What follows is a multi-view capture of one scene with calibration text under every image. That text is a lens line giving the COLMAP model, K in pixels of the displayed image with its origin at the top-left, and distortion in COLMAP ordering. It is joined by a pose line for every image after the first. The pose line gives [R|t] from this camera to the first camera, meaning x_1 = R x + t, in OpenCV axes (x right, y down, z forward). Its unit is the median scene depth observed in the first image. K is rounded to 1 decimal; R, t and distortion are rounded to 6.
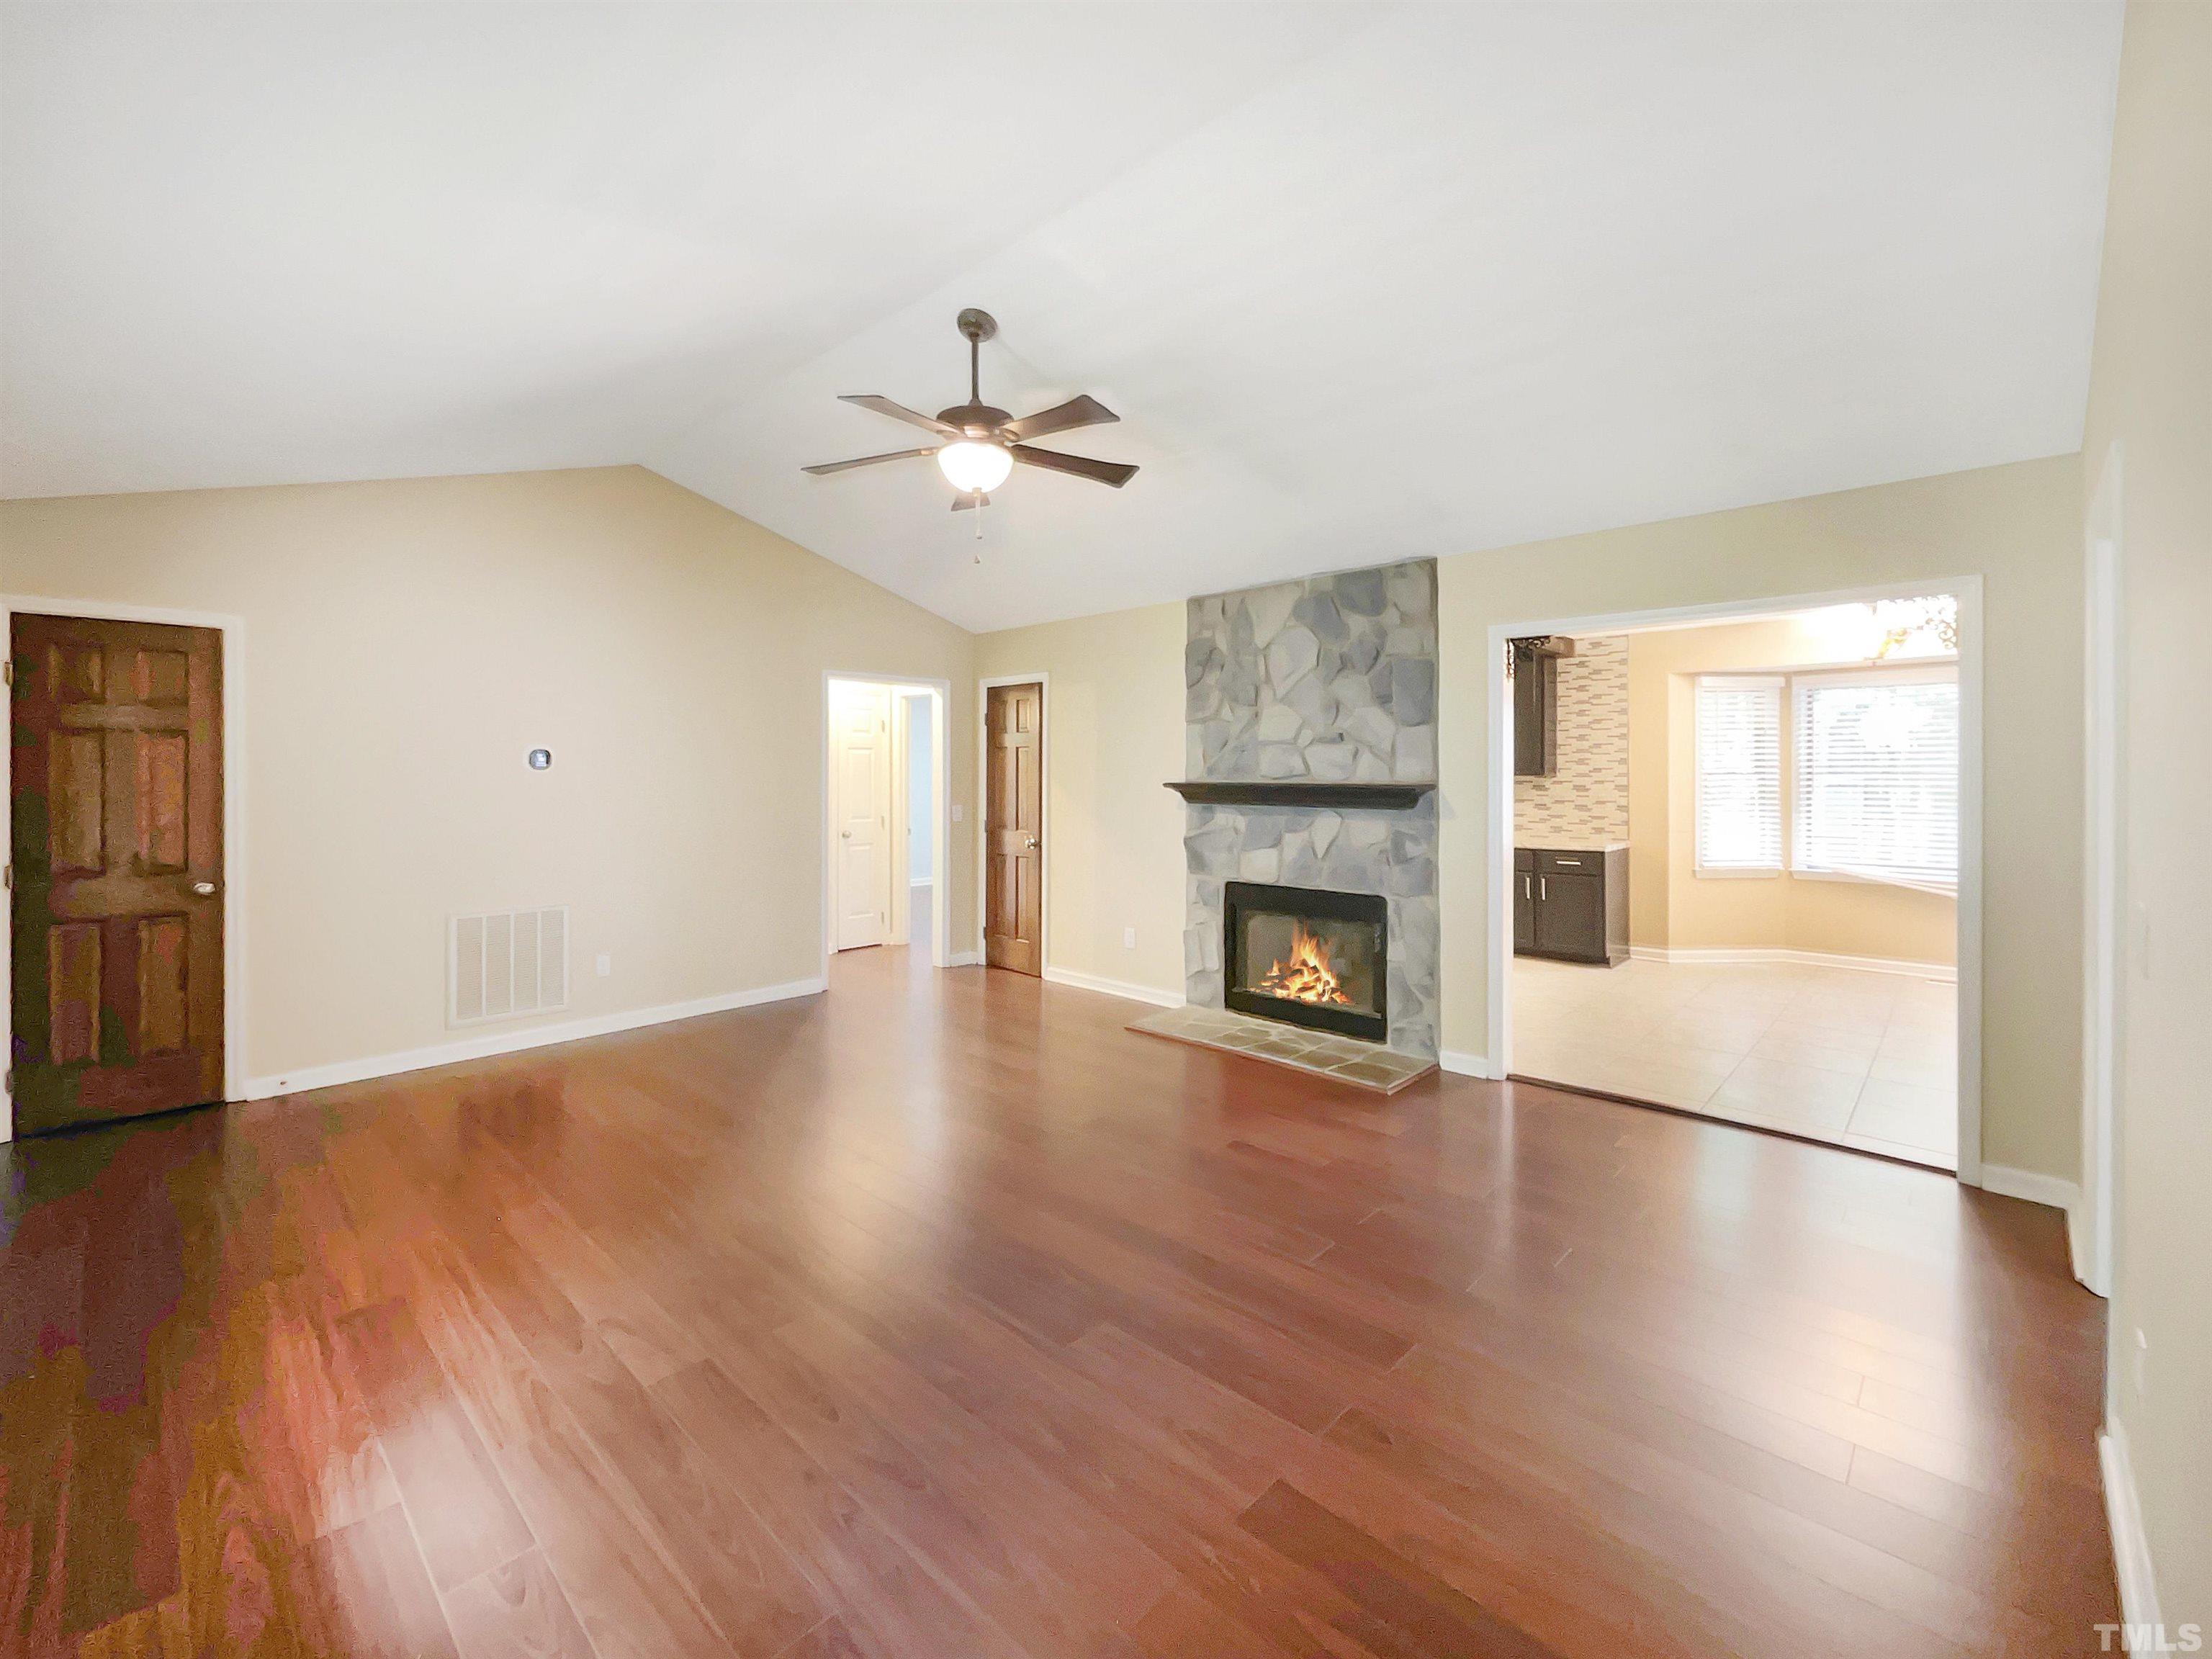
lens RADIAL K [[937.5, 0, 1106.0], [0, 937.5, 773.5], [0, 0, 1]] dist [0.001560, 0.000325]
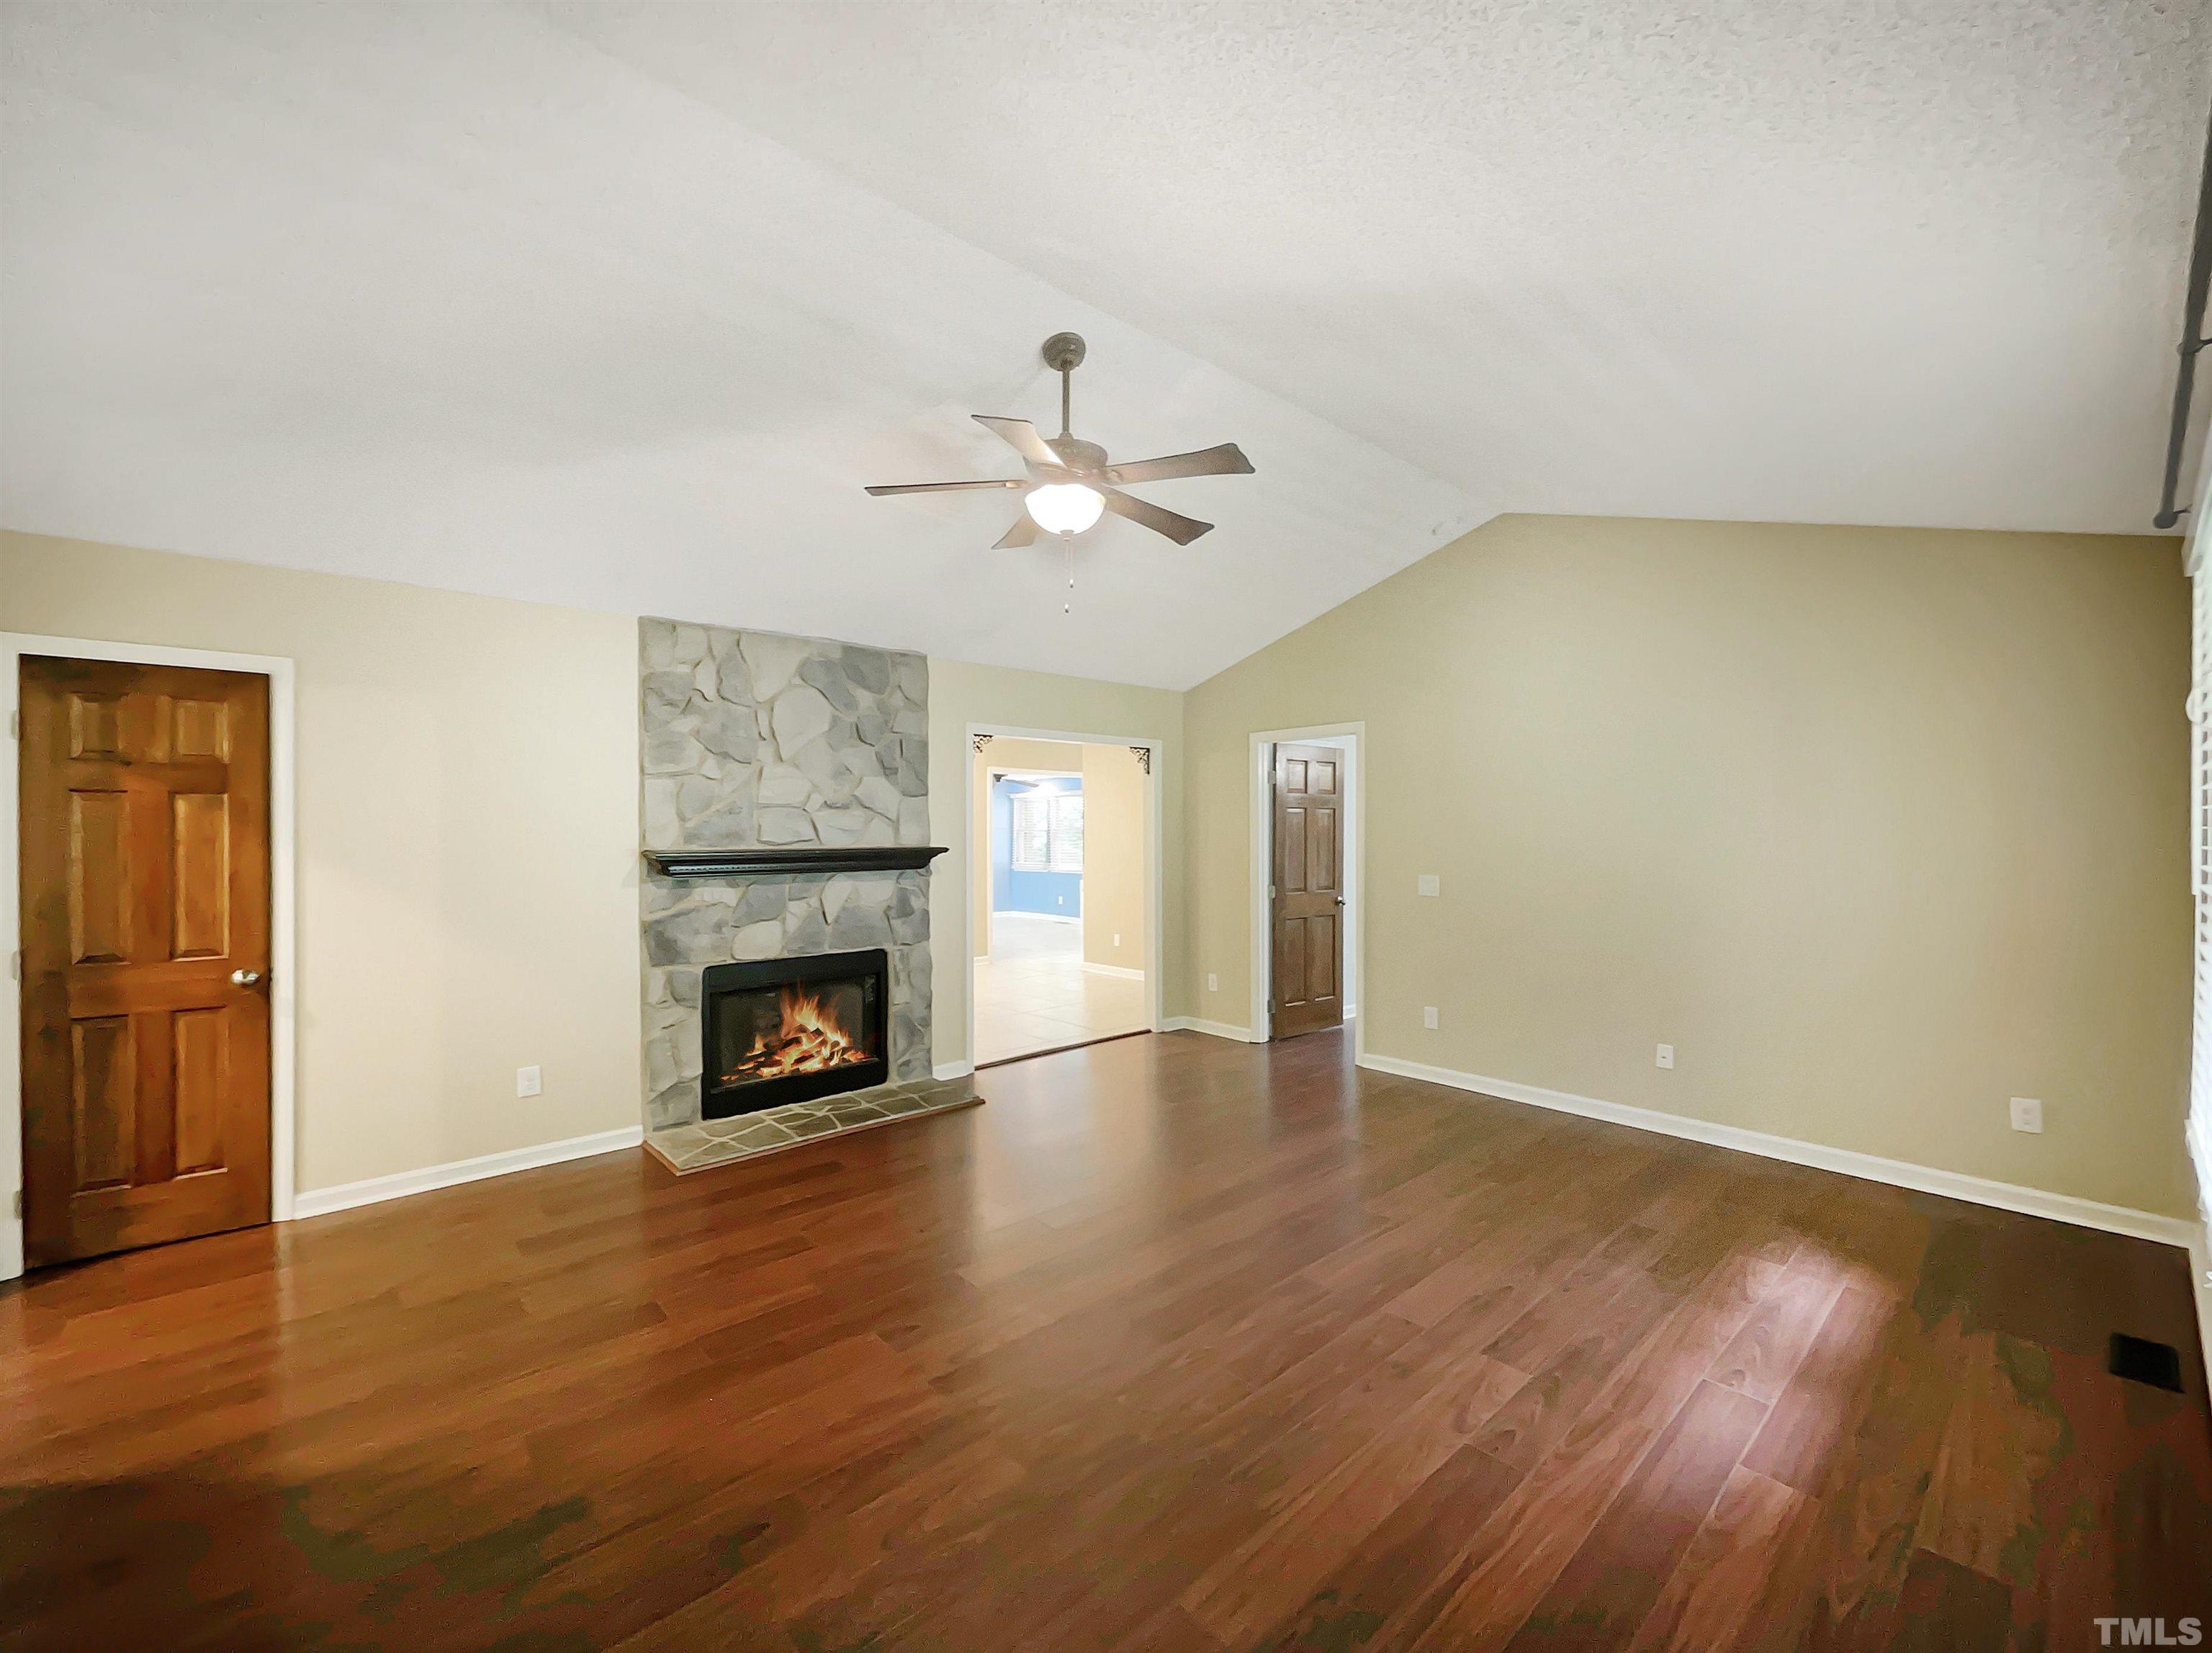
lens RADIAL K [[904.3, 0, 1105.3], [0, 904.3, 832.5], [0, 0, 1]] dist [-0.000626, -0.000192]
pose [[0.078328, -0.001520, 0.996926, -0.714641], [0.005079, 0.999986, 0.001126, -0.006127], [-0.996915, 0.004975, 0.078335, 0.626761]]
